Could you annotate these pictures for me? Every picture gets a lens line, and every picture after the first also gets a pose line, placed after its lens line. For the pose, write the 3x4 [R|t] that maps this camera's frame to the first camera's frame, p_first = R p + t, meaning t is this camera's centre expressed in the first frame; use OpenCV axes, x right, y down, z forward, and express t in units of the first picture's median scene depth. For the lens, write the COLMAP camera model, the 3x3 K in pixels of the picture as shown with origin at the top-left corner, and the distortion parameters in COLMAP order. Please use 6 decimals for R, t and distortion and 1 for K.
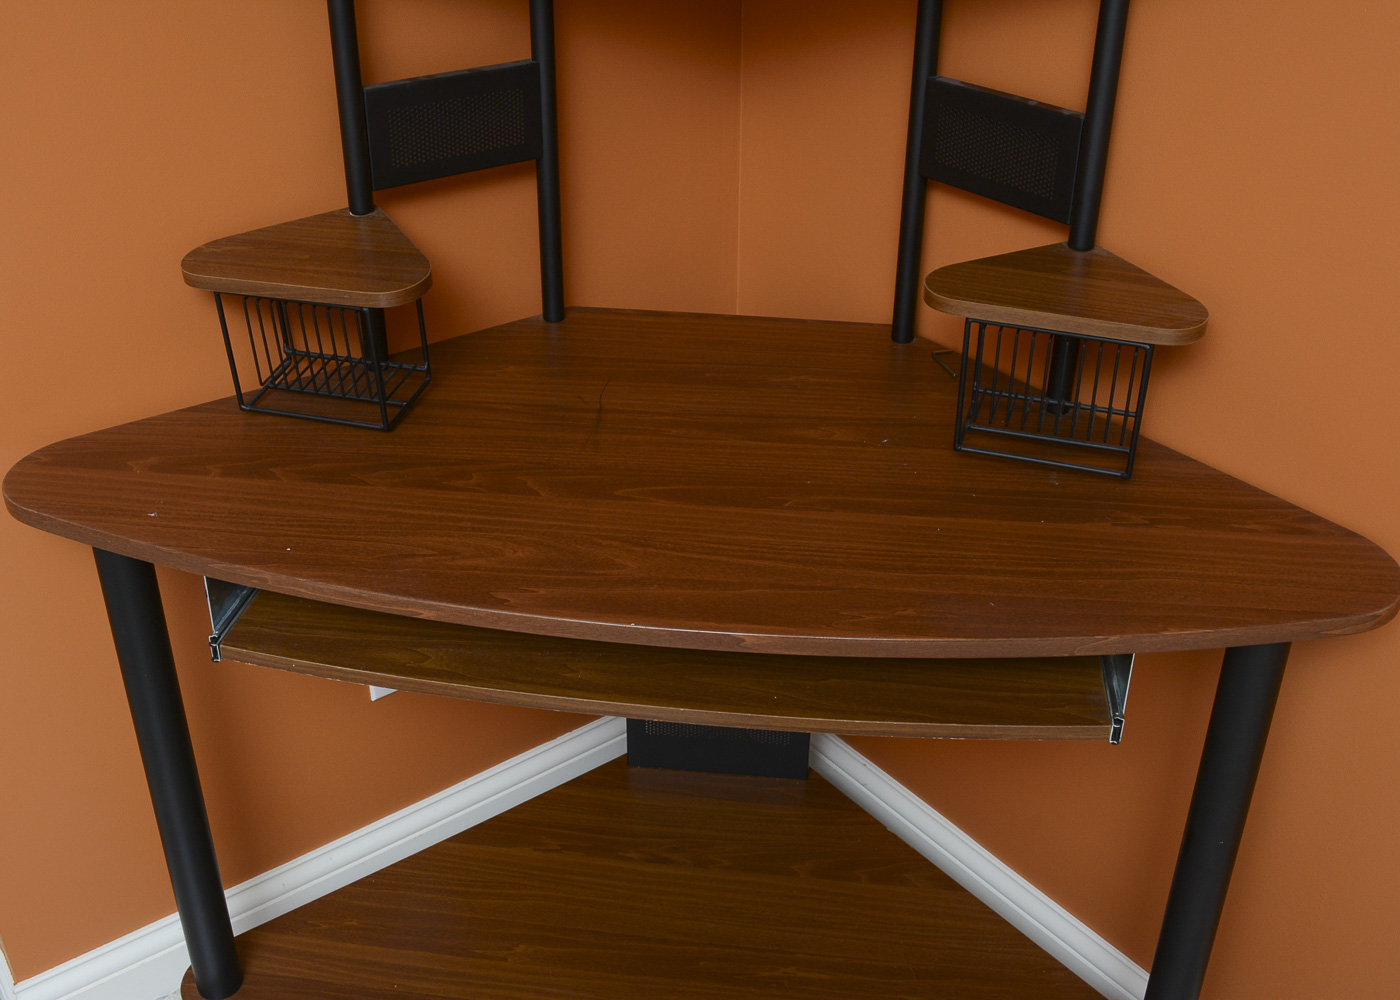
lens RADIAL K [[1429.6, 0, 700.0], [0, 1429.6, 500.0], [0, 0, 1]] dist [-0.068443, 0.010629]
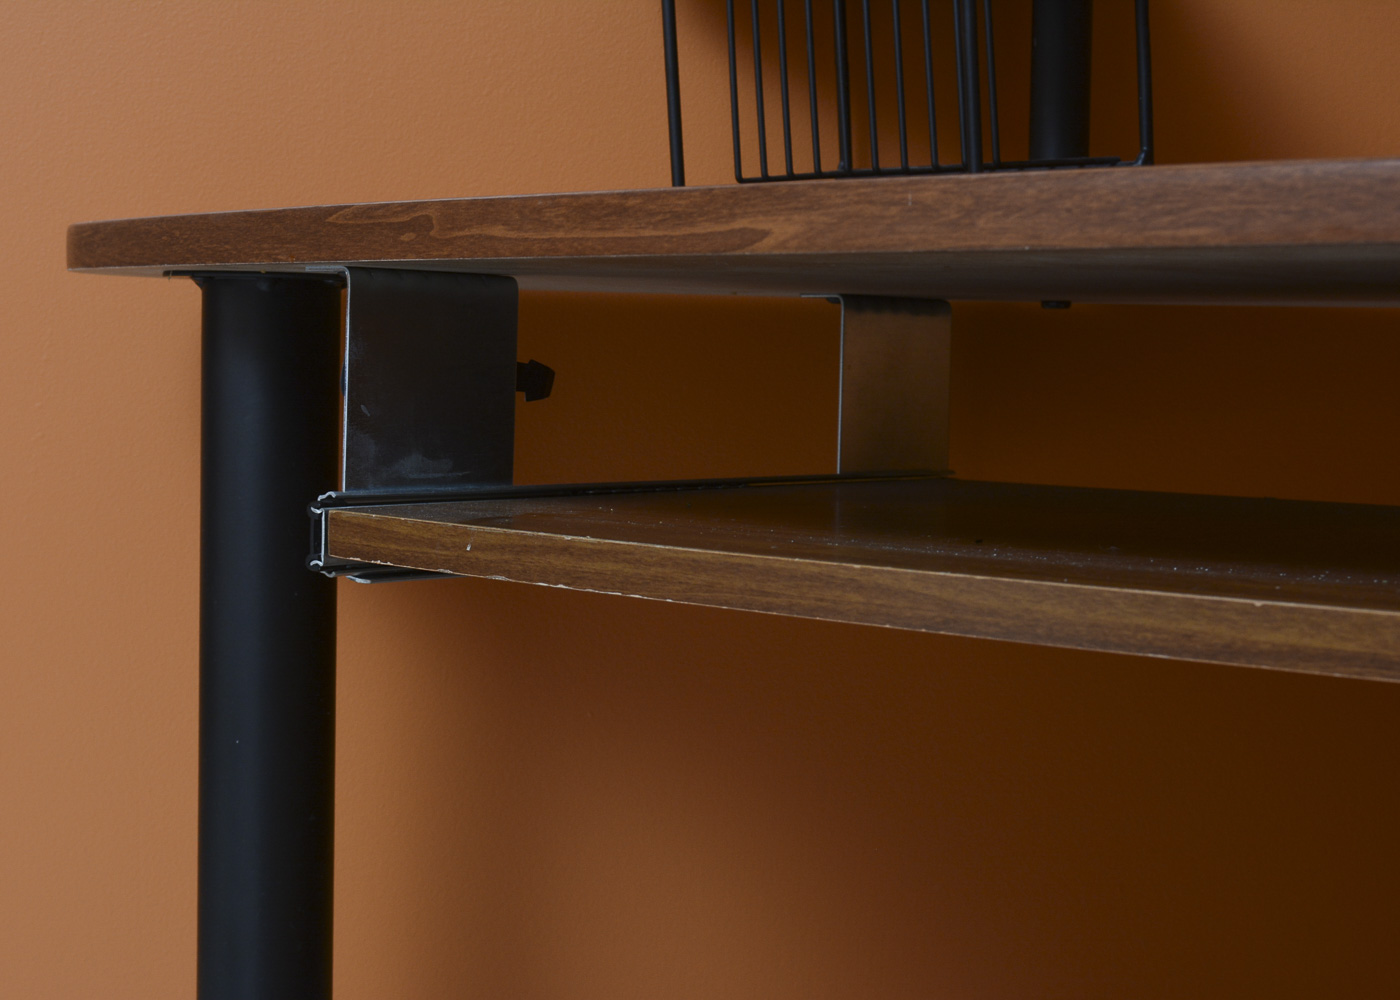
lens RADIAL K [[2508.1, 0, 700.0], [0, 2508.1, 500.0], [0, 0, 1]] dist [0.003627, -0.051711]
pose [[0.843588, 0.034945, -0.535852, 0.076613], [-0.269275, 0.890879, -0.365820, 0.307957], [0.464596, 0.452894, 0.760945, 0.569232]]
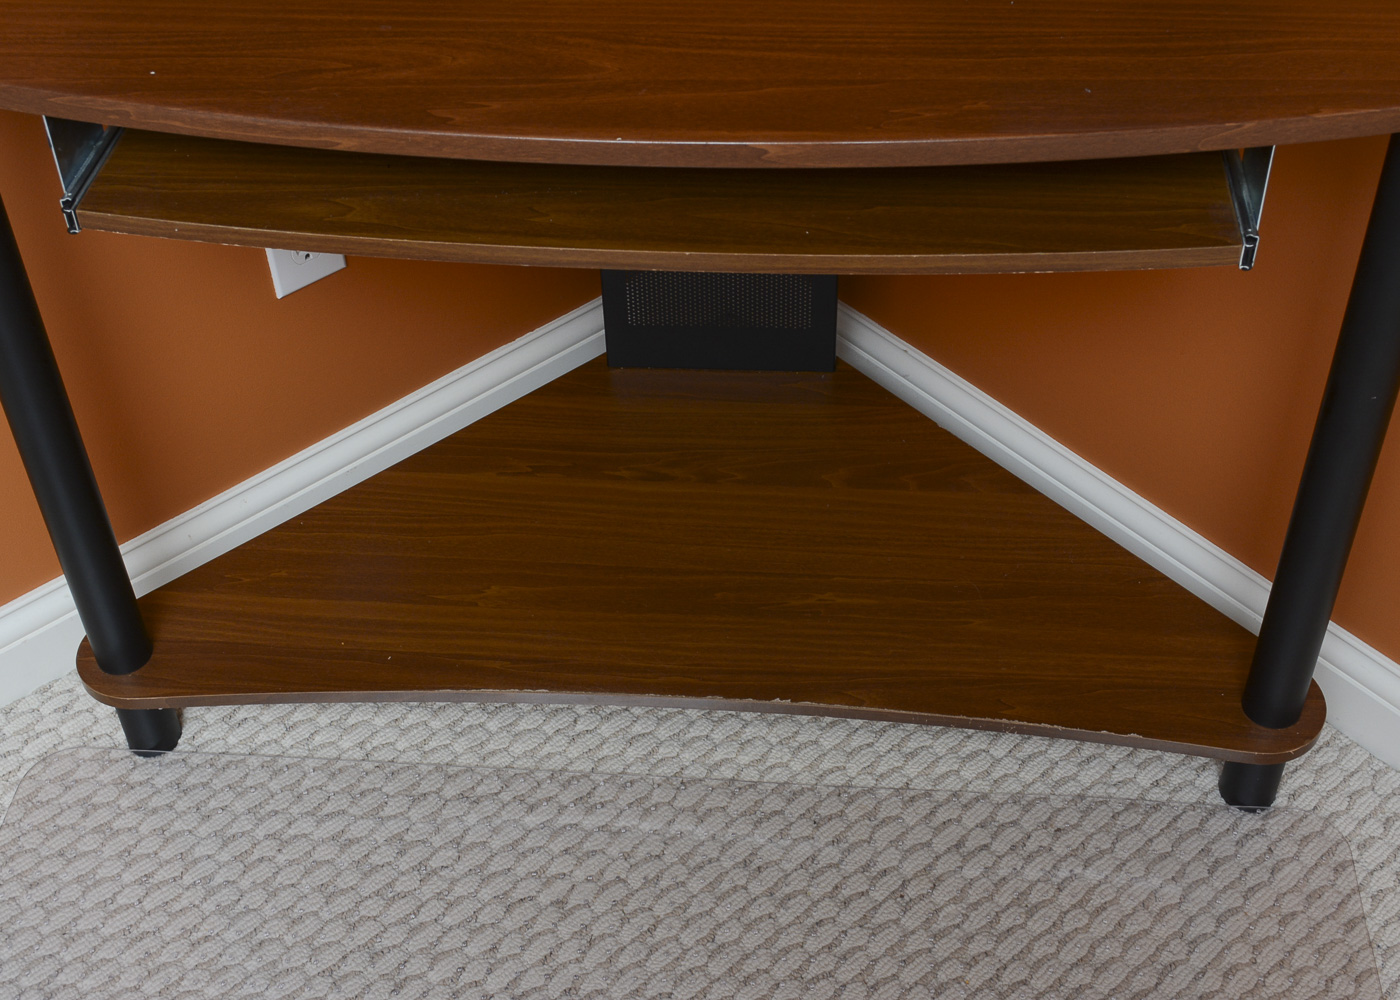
lens RADIAL K [[1773.7, 0, 700.0], [0, 1773.7, 500.0], [0, 0, 1]] dist [-0.051204, 0.019058]
pose [[0.998414, -0.055189, 0.011151, -0.022830], [0.051186, 0.972179, 0.228576, 0.055051], [-0.023456, -0.227643, 0.973462, 0.034722]]
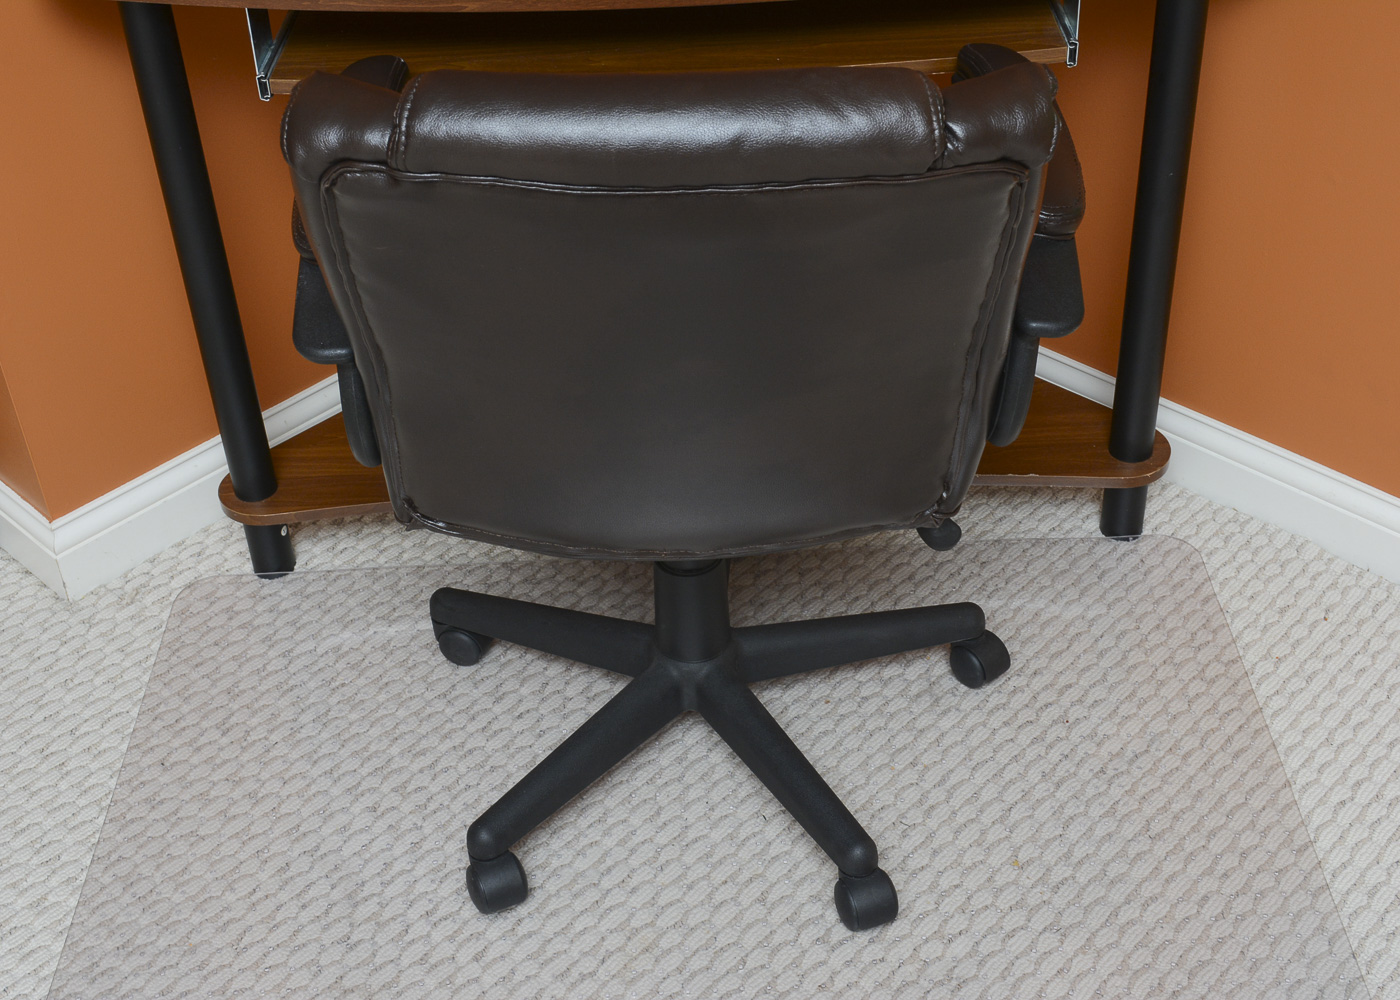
lens RADIAL K [[1773.7, 0, 700.0], [0, 1773.7, 500.0], [0, 0, 1]] dist [-0.051204, 0.019058]
pose [[0.987920, -0.127367, 0.088271, -0.172875], [0.115227, 0.984643, 0.131149, 0.281772], [-0.103620, -0.119394, 0.987425, -0.418380]]
